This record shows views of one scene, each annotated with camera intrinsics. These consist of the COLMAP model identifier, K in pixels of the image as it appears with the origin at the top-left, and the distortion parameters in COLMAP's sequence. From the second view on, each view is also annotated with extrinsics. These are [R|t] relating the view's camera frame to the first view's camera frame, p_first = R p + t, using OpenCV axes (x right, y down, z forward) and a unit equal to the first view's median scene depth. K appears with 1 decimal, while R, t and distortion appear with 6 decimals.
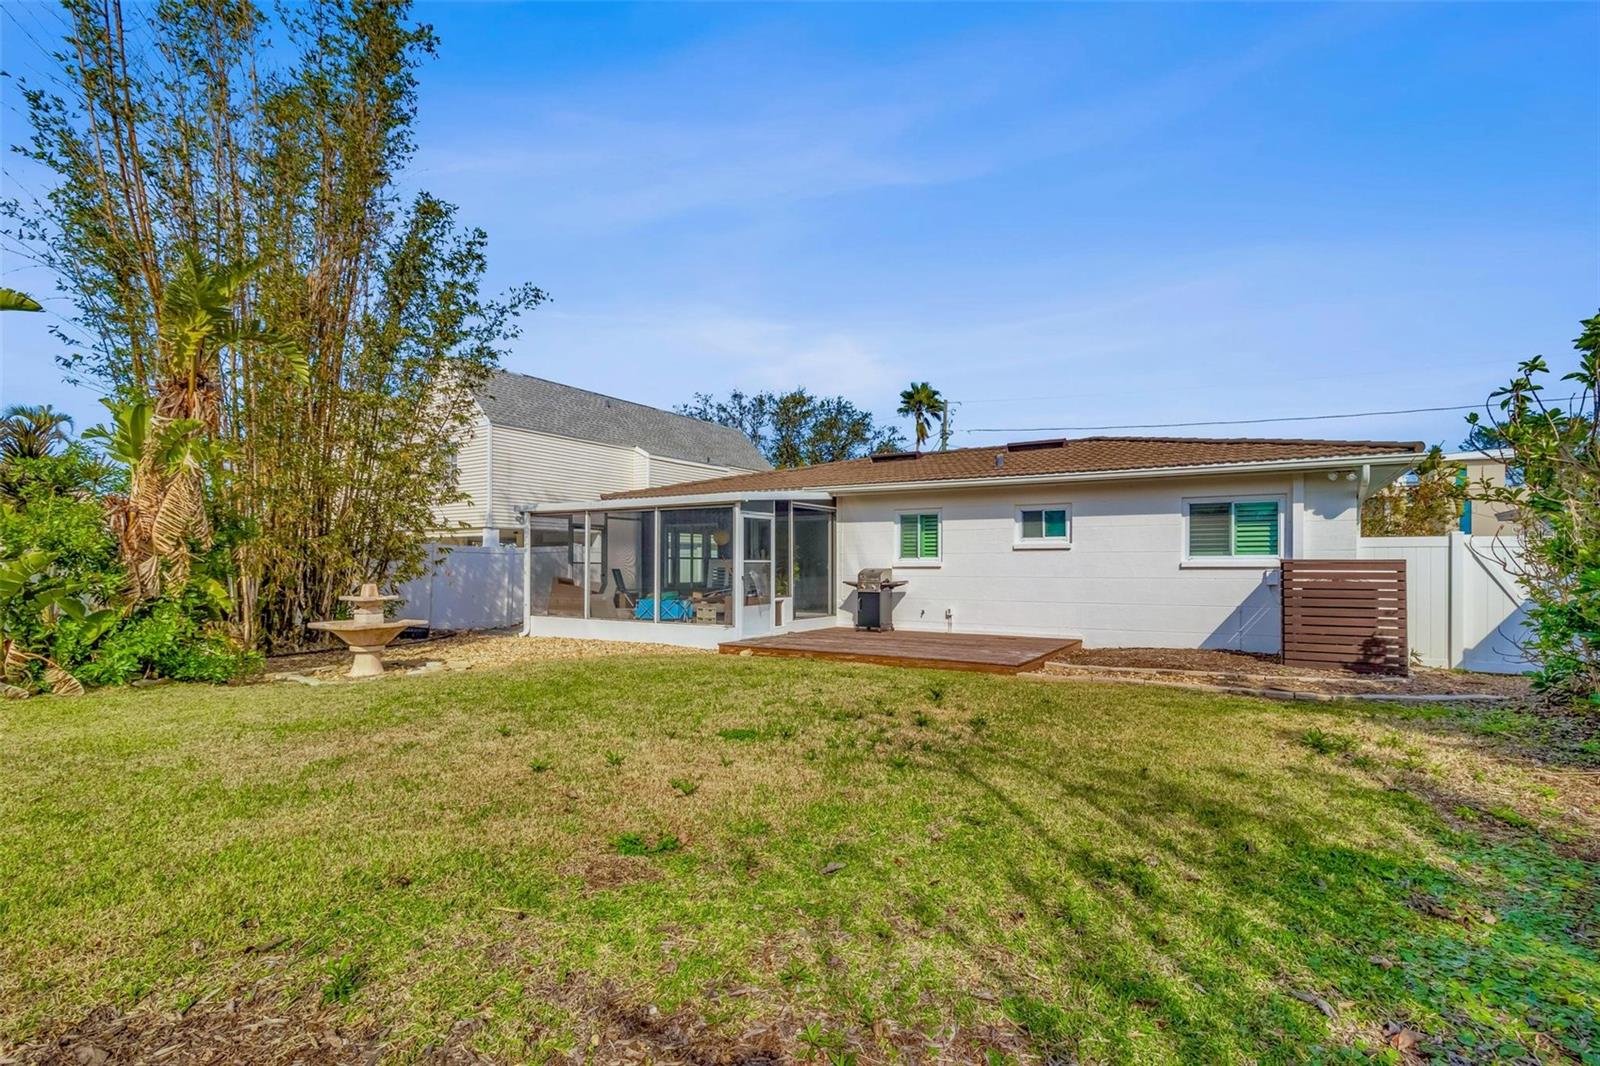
lens RADIAL K [[746.4, 0, 823.6], [0, 746.4, 556.7], [0, 0, 1]] dist [-0.001652, -0.000450]
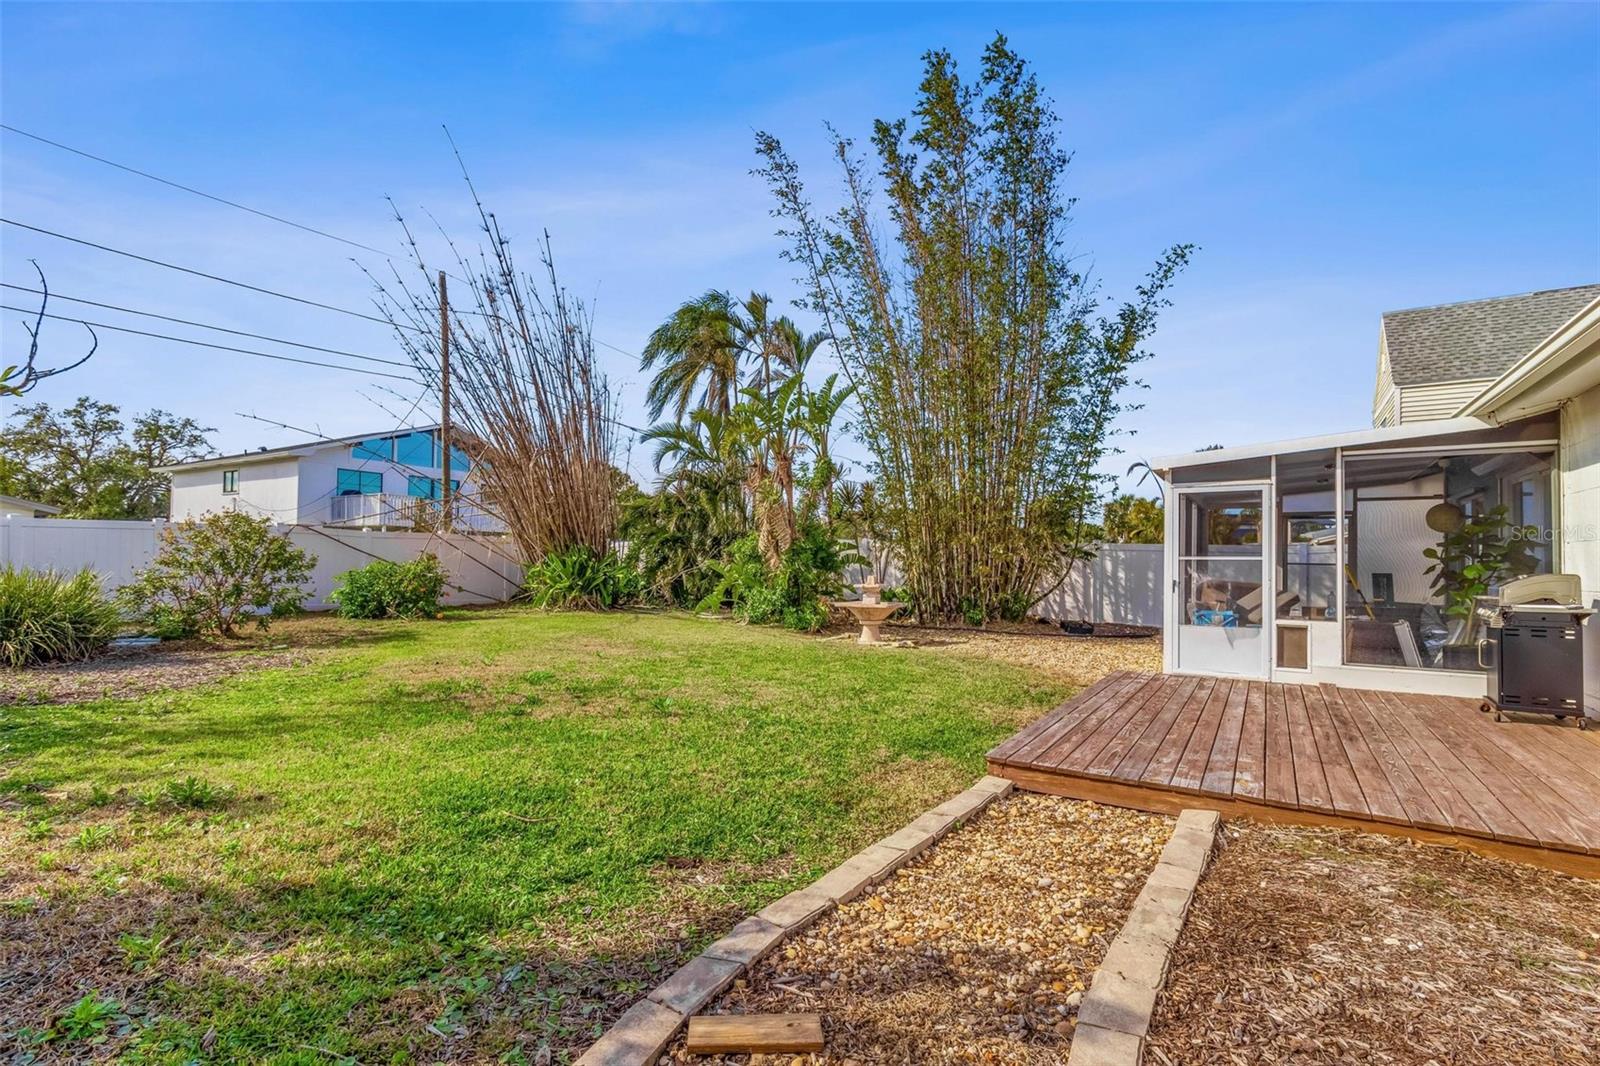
lens RADIAL K [[746.4, 0, 823.6], [0, 746.4, 556.7], [0, 0, 1]] dist [-0.001652, -0.000450]
pose [[0.009563, -0.013059, -0.999869, 0.529080], [0.007489, 0.999888, -0.012988, 0.010463], [0.999926, -0.007364, 0.009660, 0.631559]]
